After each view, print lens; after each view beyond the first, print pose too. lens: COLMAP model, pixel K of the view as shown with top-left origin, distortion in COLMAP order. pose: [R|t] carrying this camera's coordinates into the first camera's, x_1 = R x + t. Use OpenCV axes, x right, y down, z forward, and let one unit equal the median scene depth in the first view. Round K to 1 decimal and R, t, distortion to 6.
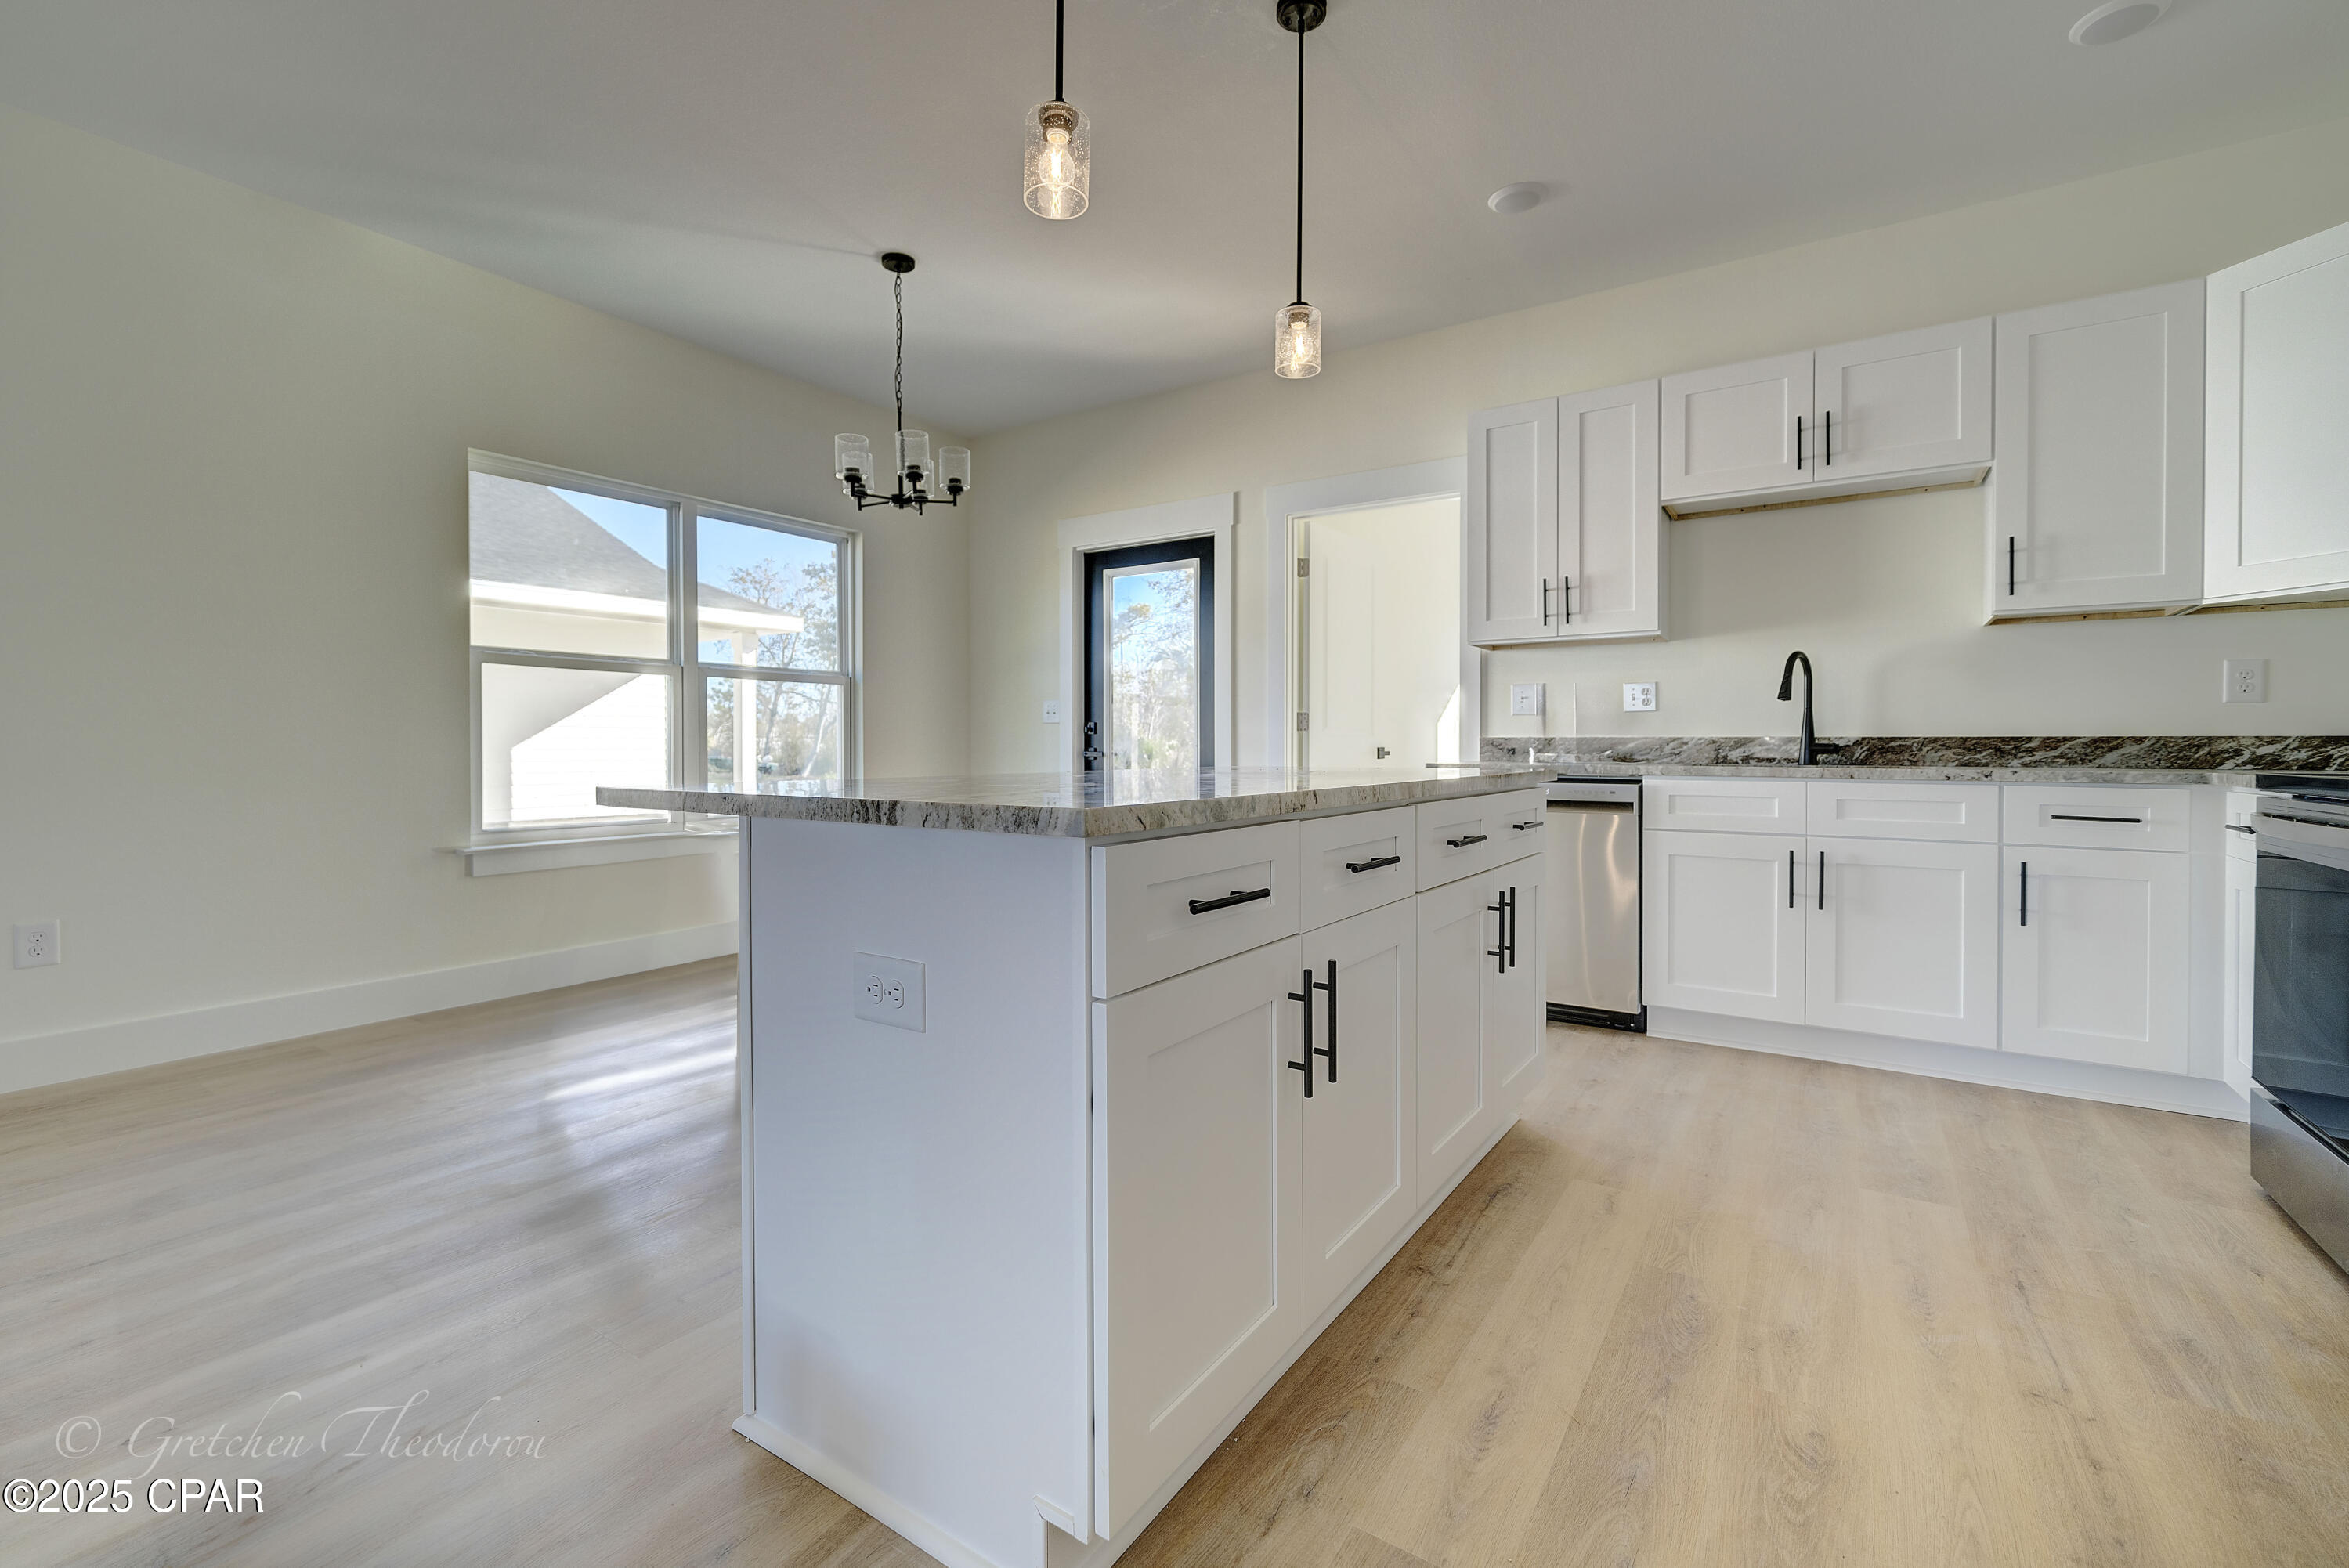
lens RADIAL K [[1031.3, 0, 1132.7], [0, 1031.3, 747.9], [0, 0, 1]] dist [-0.000487, -0.000314]
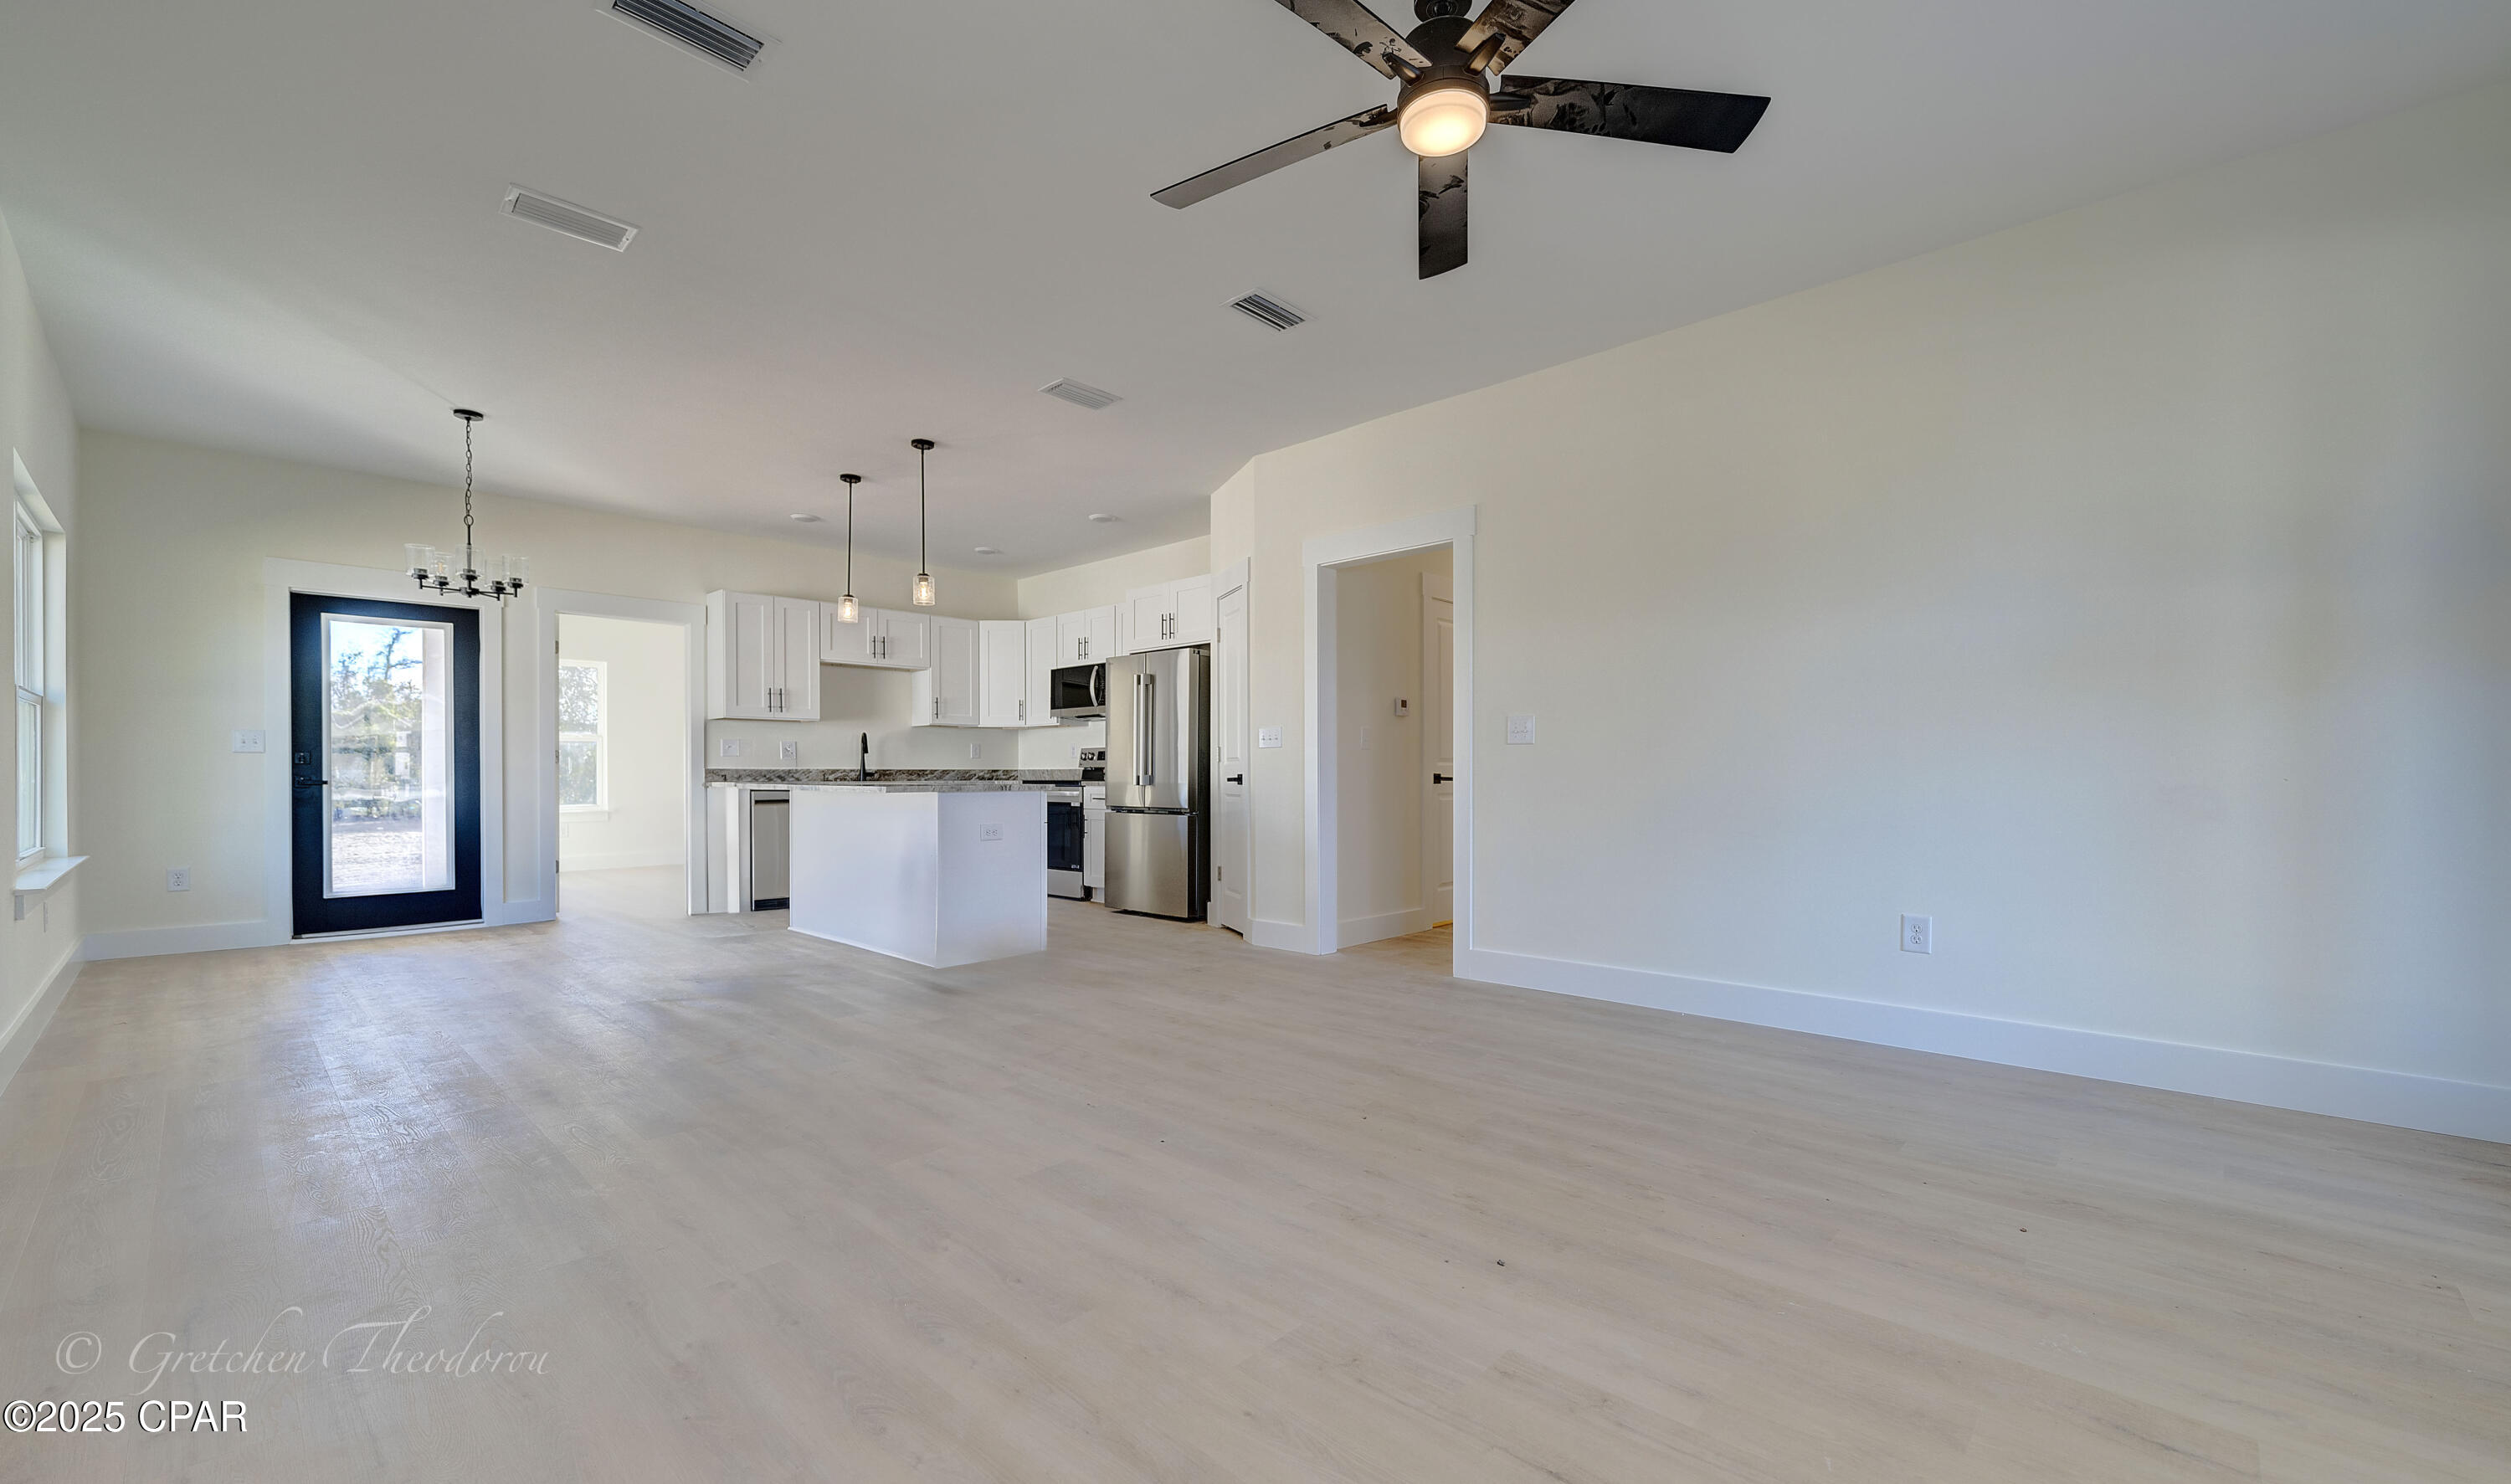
lens RADIAL K [[1002.7, 0, 1244.8], [0, 1002.7, 781.6], [0, 0, 1]] dist [-0.001522, -0.000105]
pose [[0.156653, -0.006354, 0.987633, -1.464967], [0.008510, 0.999951, 0.005084, 0.013543], [-0.987617, 0.007608, 0.156700, -0.209655]]
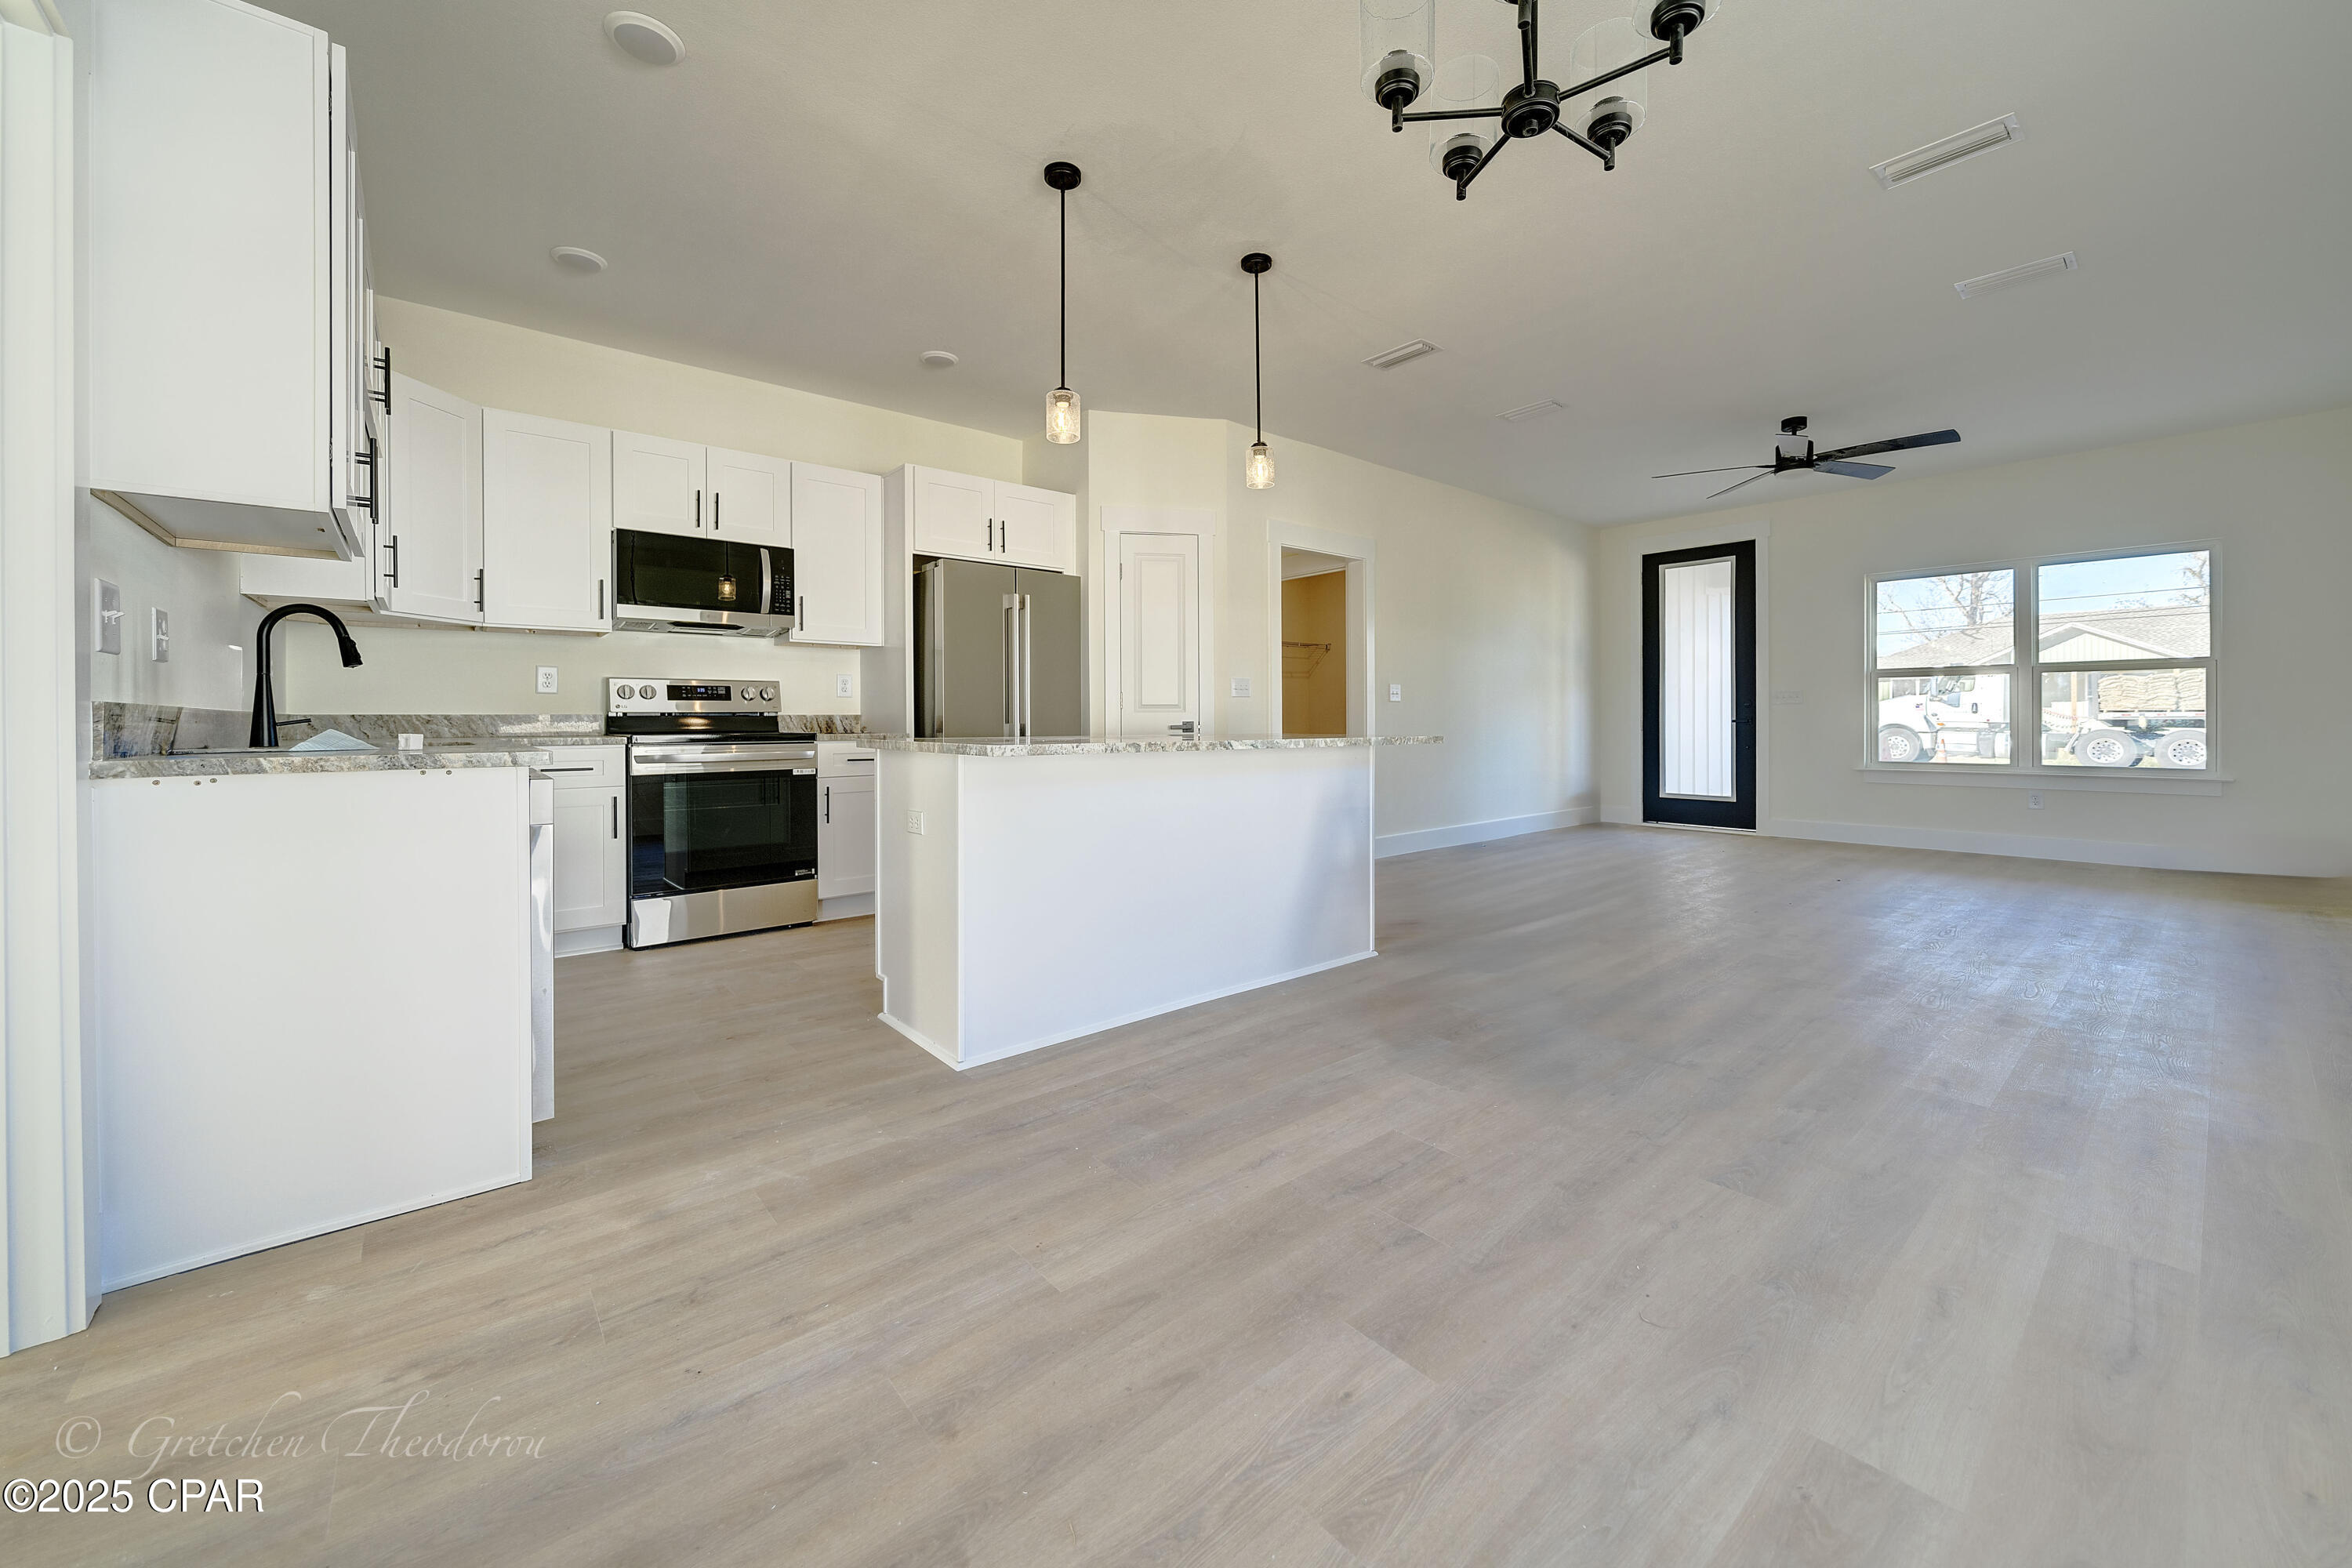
lens RADIAL K [[888.5, 0, 1179.8], [0, 888.5, 721.8], [0, 0, 1]] dist [0.000181, 0.000015]
pose [[-0.968745, 0.004317, 0.248020, -0.190639], [0.006364, 0.999952, 0.007451, -0.002136], [-0.247976, 0.008796, -0.968726, 1.501972]]
